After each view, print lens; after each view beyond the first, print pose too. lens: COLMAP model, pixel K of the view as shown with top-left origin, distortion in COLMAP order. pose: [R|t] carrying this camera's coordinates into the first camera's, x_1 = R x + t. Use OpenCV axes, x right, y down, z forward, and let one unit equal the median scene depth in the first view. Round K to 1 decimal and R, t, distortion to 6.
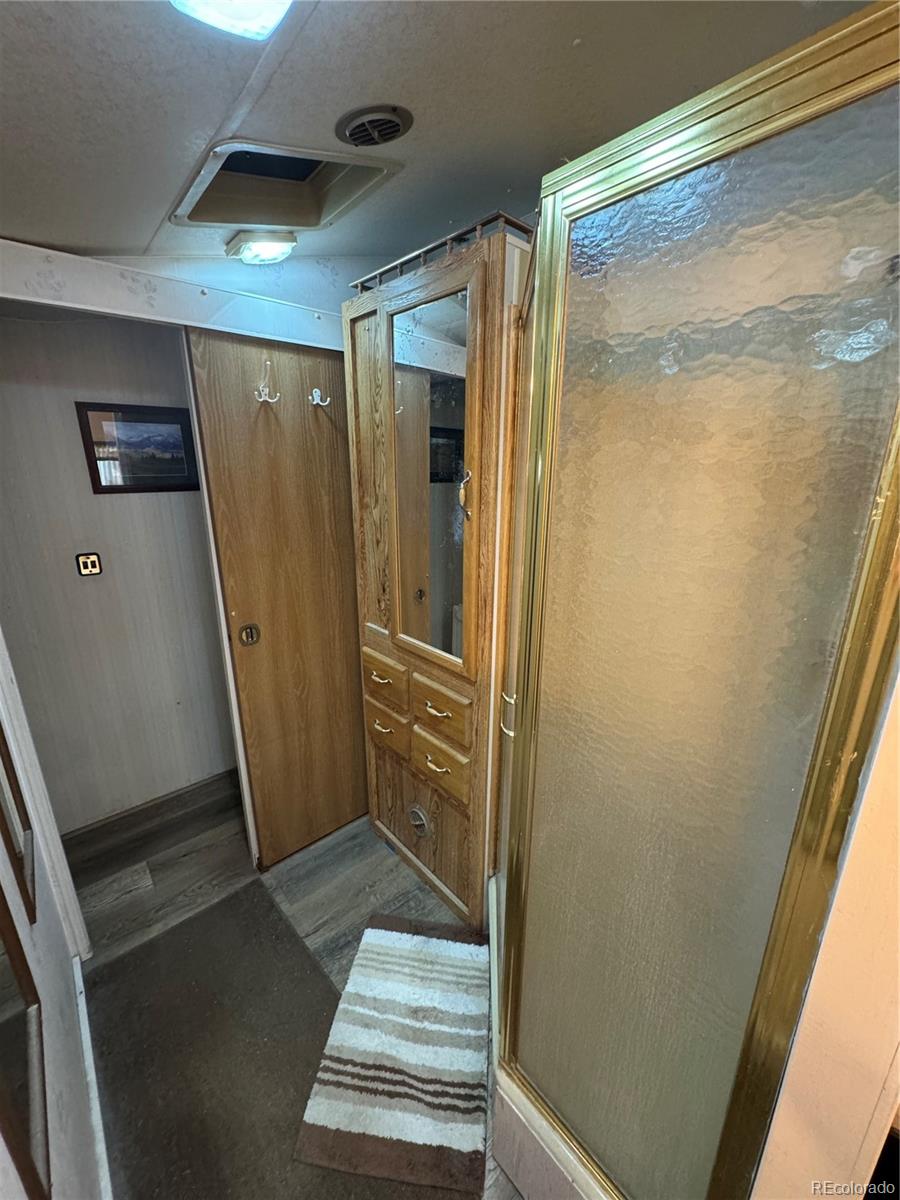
lens RADIAL K [[475.0, 0, 447.3], [0, 475.0, 603.4], [0, 0, 1]] dist [-0.001891, 0.000188]
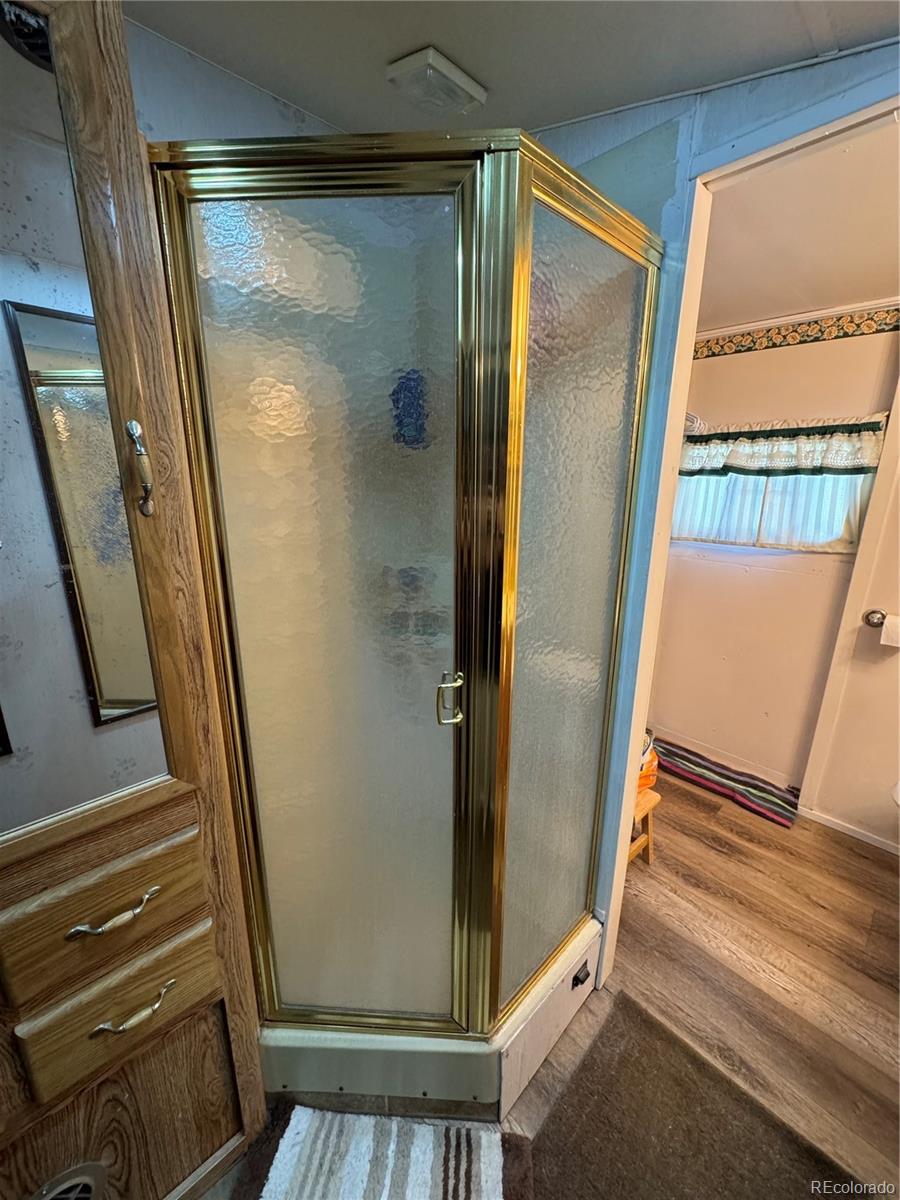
lens RADIAL K [[475.0, 0, 449.4], [0, 475.0, 599.5], [0, 0, 1]] dist [-0.001891, 0.000188]
pose [[-0.031002, -0.258746, 0.965448, -0.470460], [0.266637, 0.928768, 0.257478, -0.128016], [-0.963298, 0.265406, 0.040198, 0.614947]]
